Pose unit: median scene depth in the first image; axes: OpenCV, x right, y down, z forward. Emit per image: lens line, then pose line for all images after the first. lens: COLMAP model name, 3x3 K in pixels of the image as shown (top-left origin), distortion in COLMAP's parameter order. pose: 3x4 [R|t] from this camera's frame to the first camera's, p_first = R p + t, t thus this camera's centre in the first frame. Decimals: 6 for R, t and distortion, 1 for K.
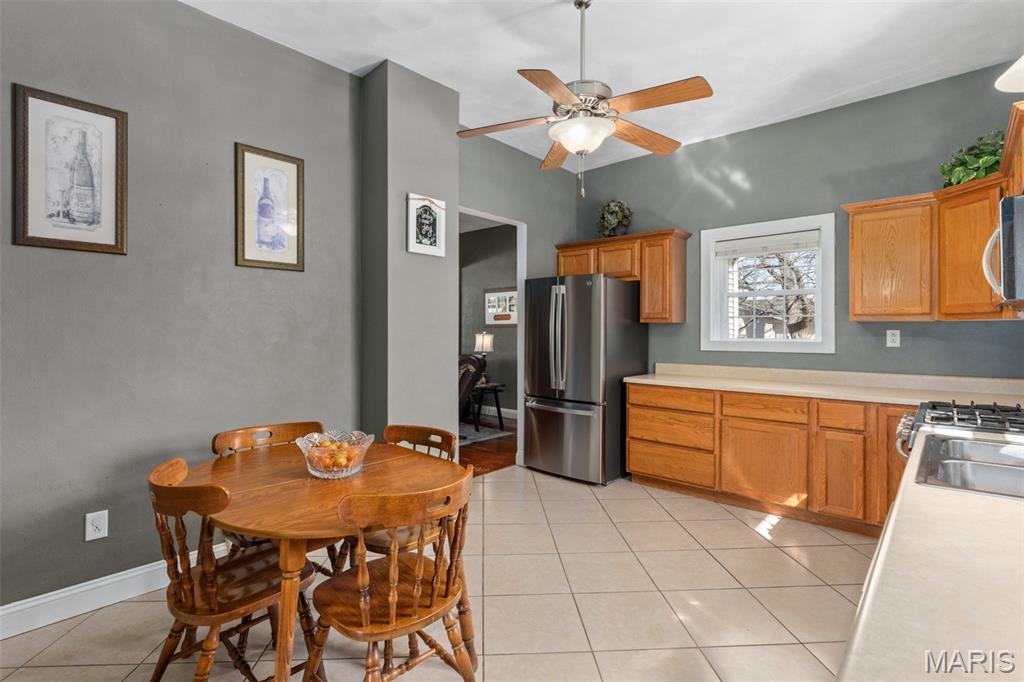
lens RADIAL K [[485.3, 0, 507.6], [0, 485.3, 331.3], [0, 0, 1]] dist [-0.000998, -0.000171]
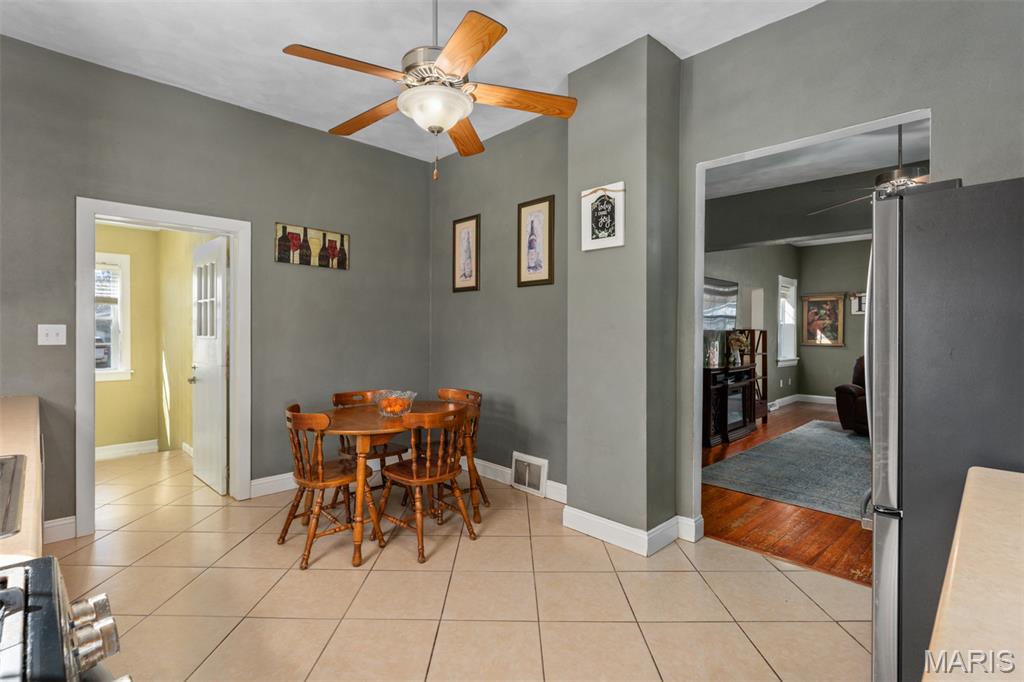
lens RADIAL K [[485.3, 0, 507.6], [0, 485.3, 331.3], [0, 0, 1]] dist [-0.000998, -0.000171]
pose [[-0.053569, -0.001935, -0.998562, 0.784279], [-0.004943, 0.999986, -0.001673, 0.001877], [0.998552, 0.004847, -0.053578, 0.892408]]
